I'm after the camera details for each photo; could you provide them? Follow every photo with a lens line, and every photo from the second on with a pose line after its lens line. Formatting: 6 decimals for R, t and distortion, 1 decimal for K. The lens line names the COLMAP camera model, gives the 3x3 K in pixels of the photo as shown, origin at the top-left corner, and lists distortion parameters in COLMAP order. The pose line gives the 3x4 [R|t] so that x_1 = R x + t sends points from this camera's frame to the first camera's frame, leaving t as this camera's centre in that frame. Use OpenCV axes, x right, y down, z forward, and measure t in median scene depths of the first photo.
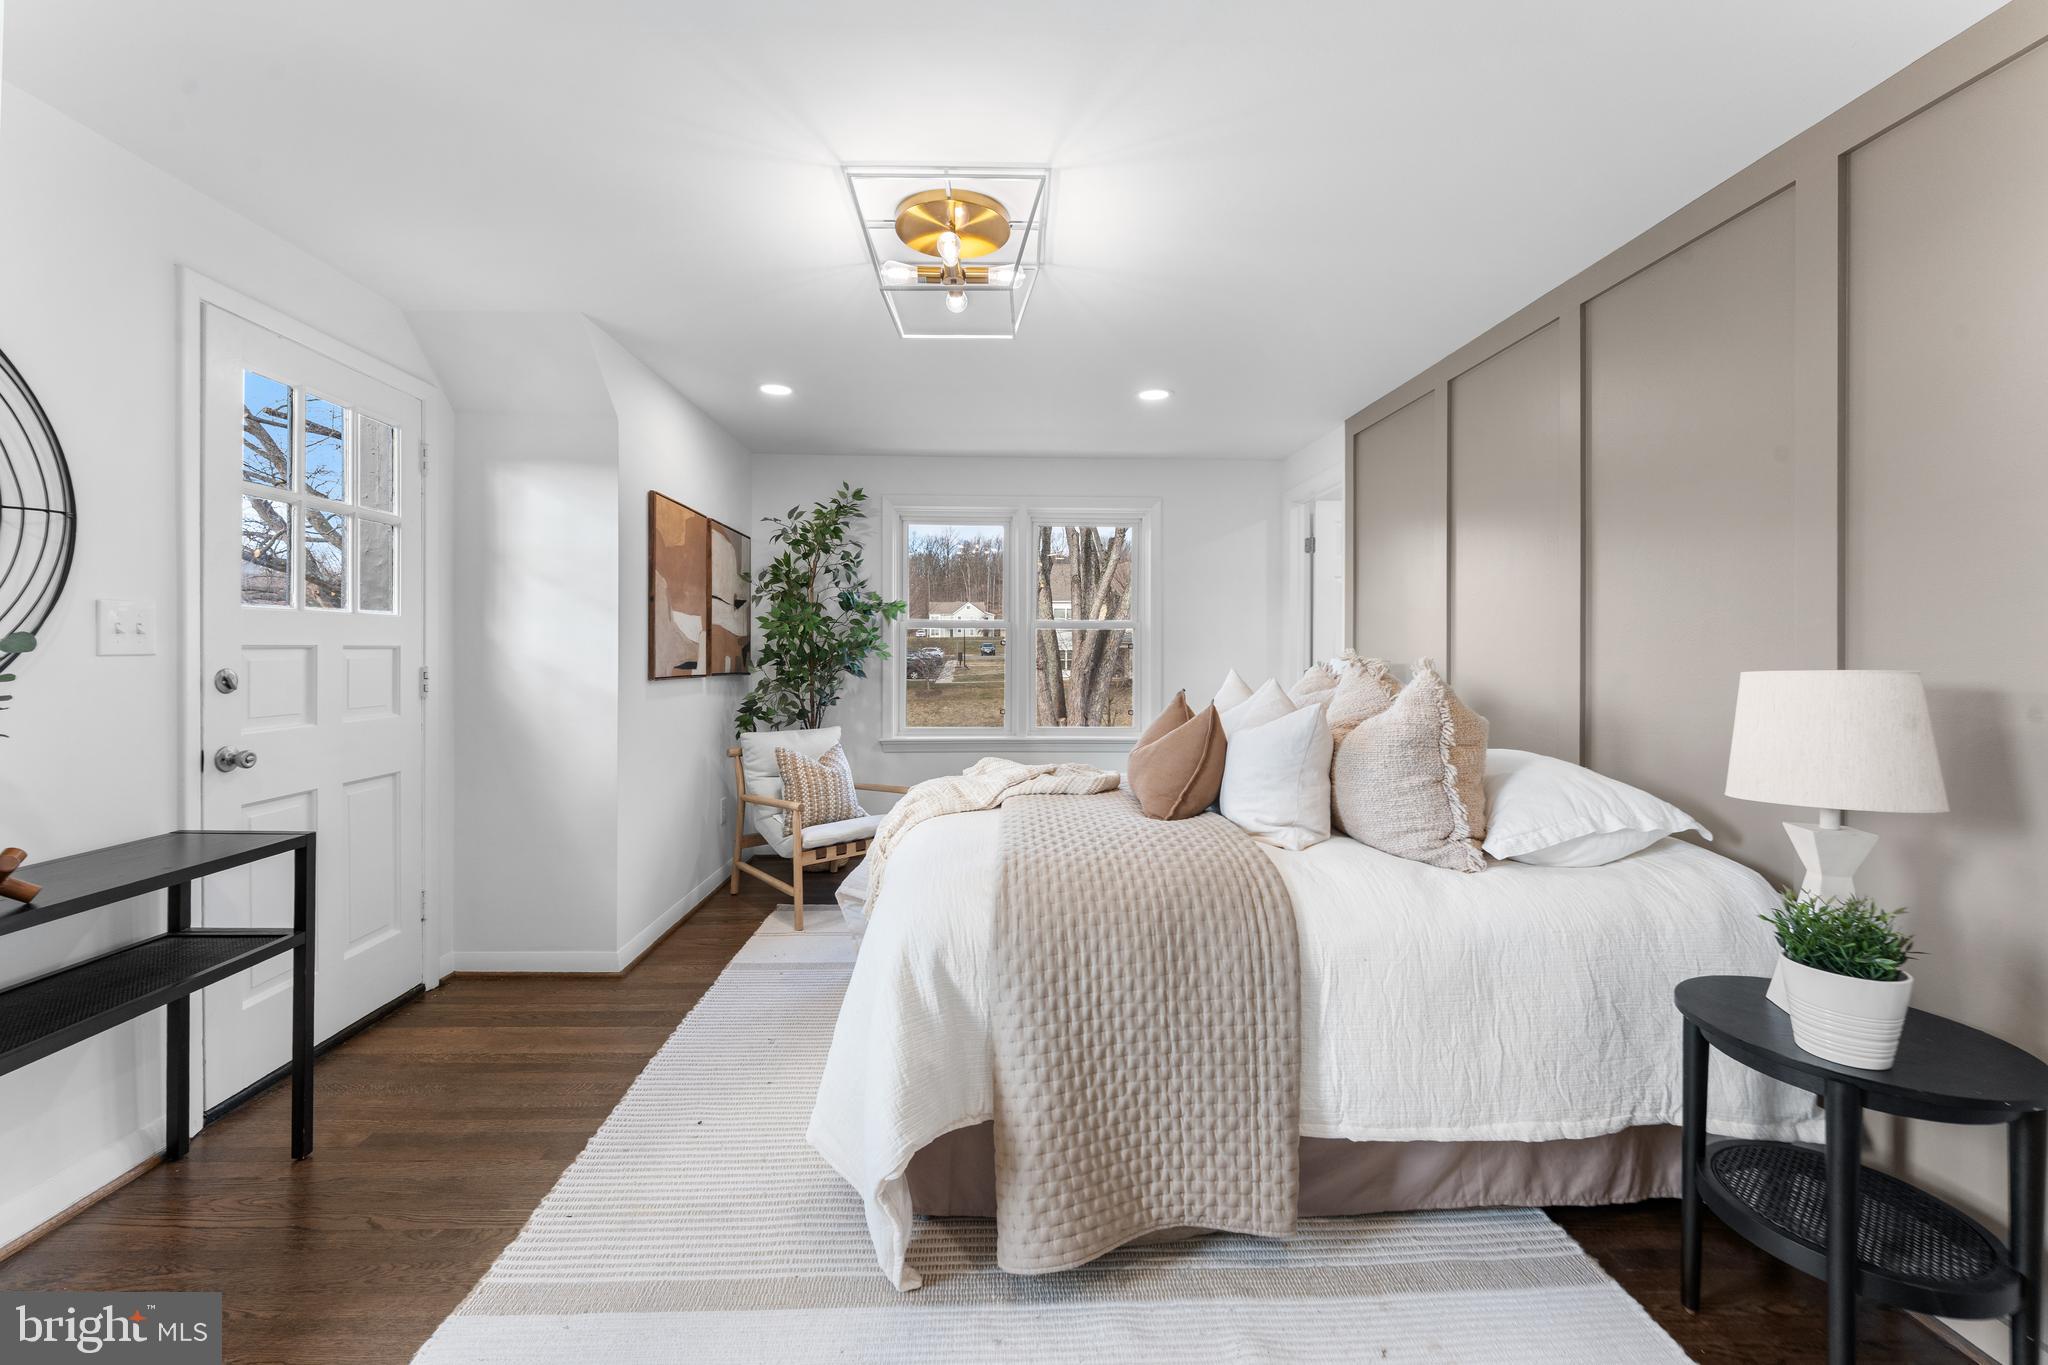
lens RADIAL K [[814.9, 0, 989.5], [0, 814.9, 647.3], [0, 0, 1]] dist [-0.001535, 0.000158]
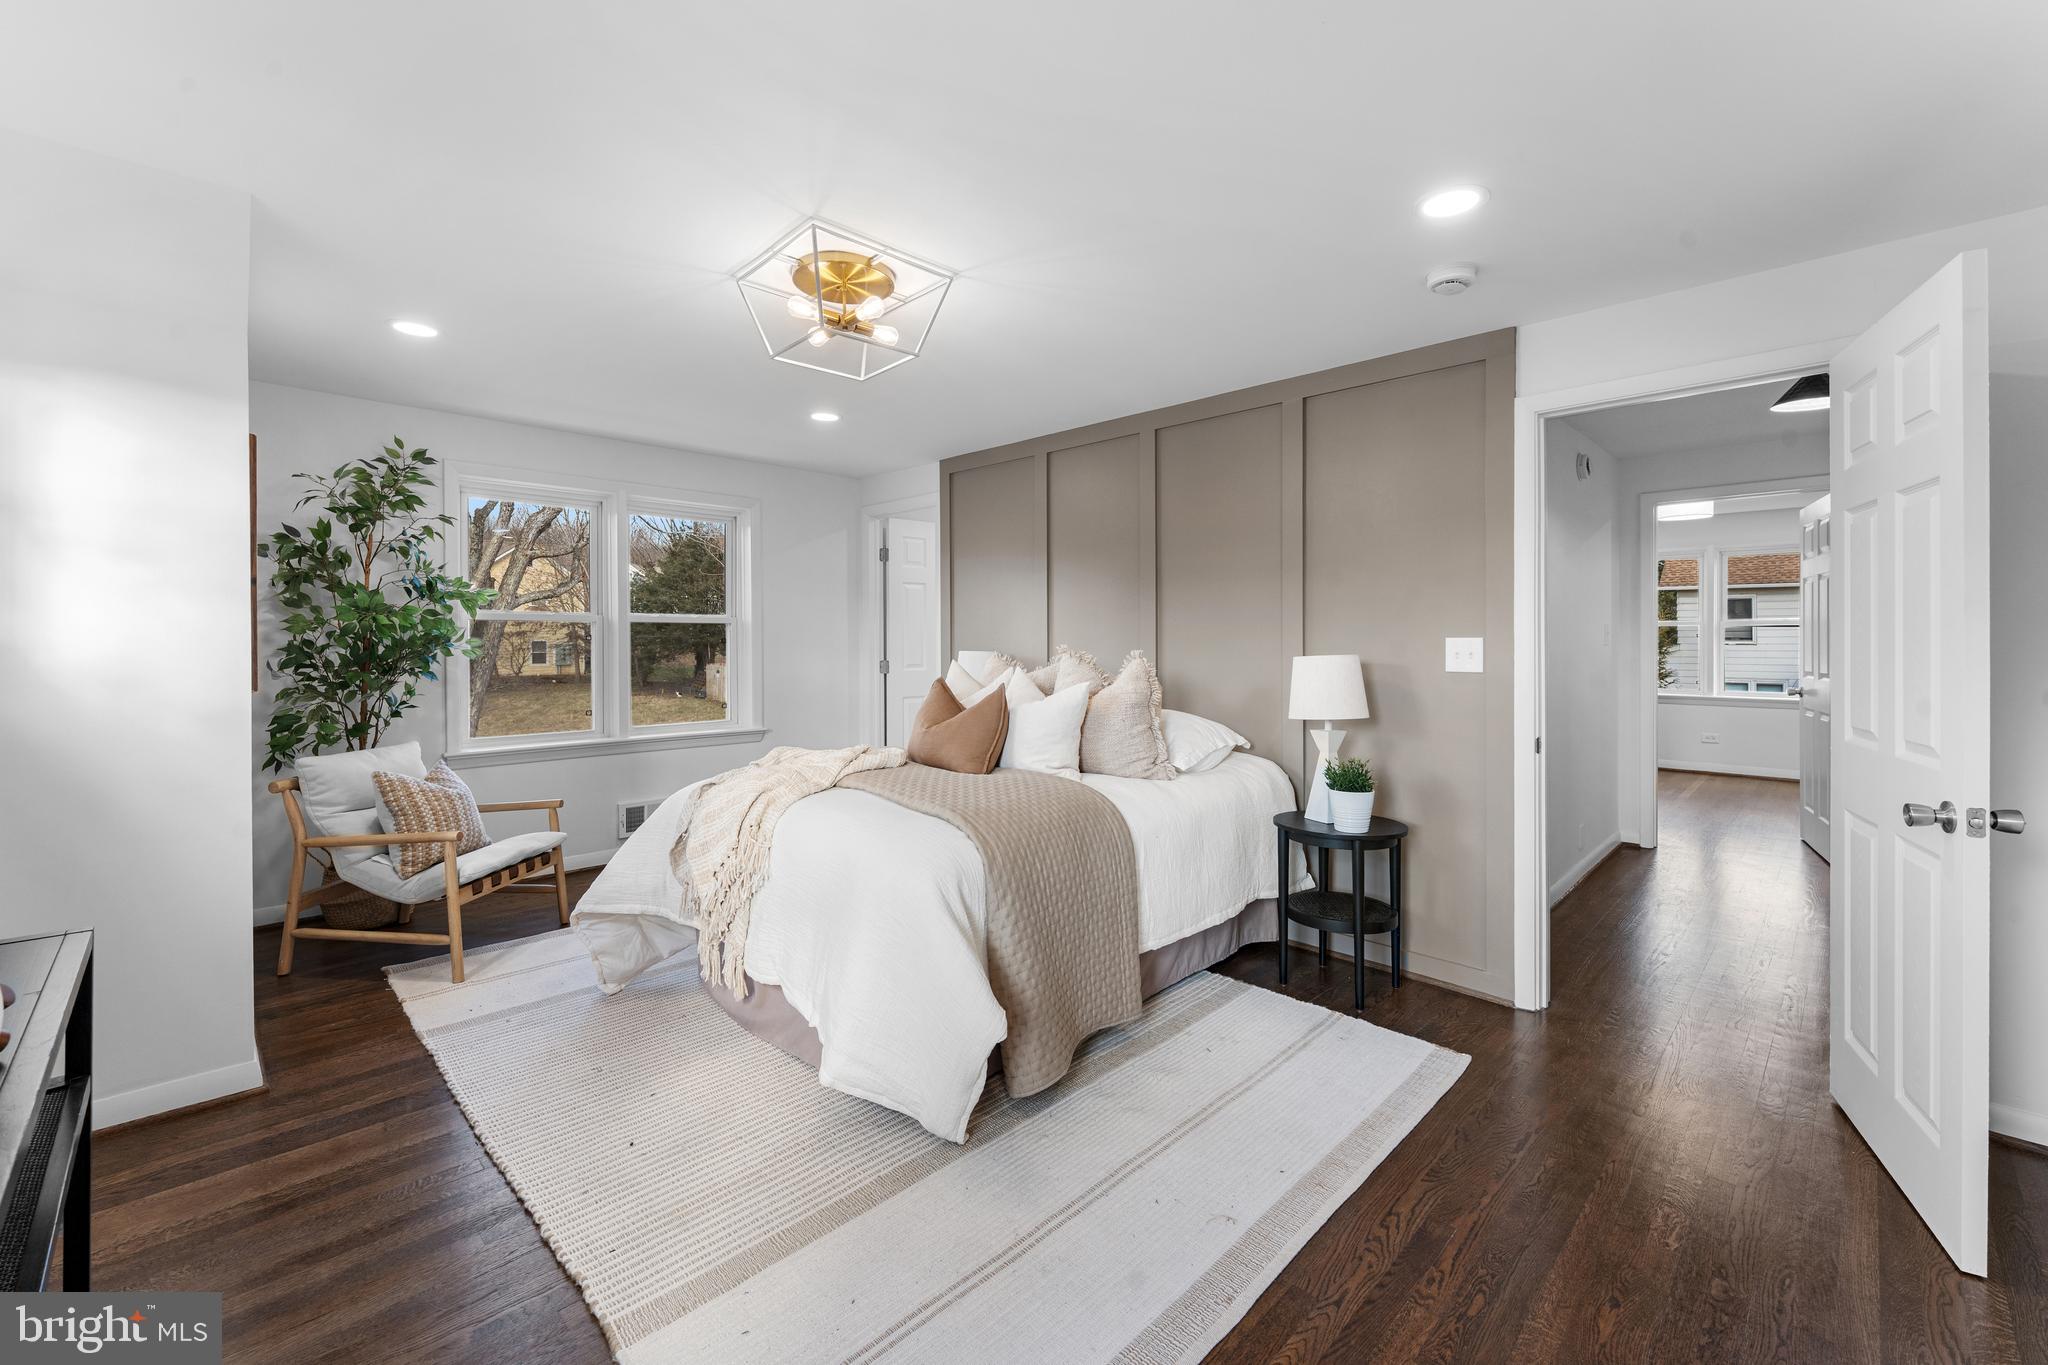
lens RADIAL K [[814.9, 0, 1023.4], [0, 814.9, 635.6], [0, 0, 1]] dist [-0.001535, 0.000158]
pose [[0.740903, 0.001986, 0.671609, -0.599379], [0.001335, 0.999989, -0.004429, -0.008133], [-0.671610, 0.004178, 0.740893, -0.018378]]
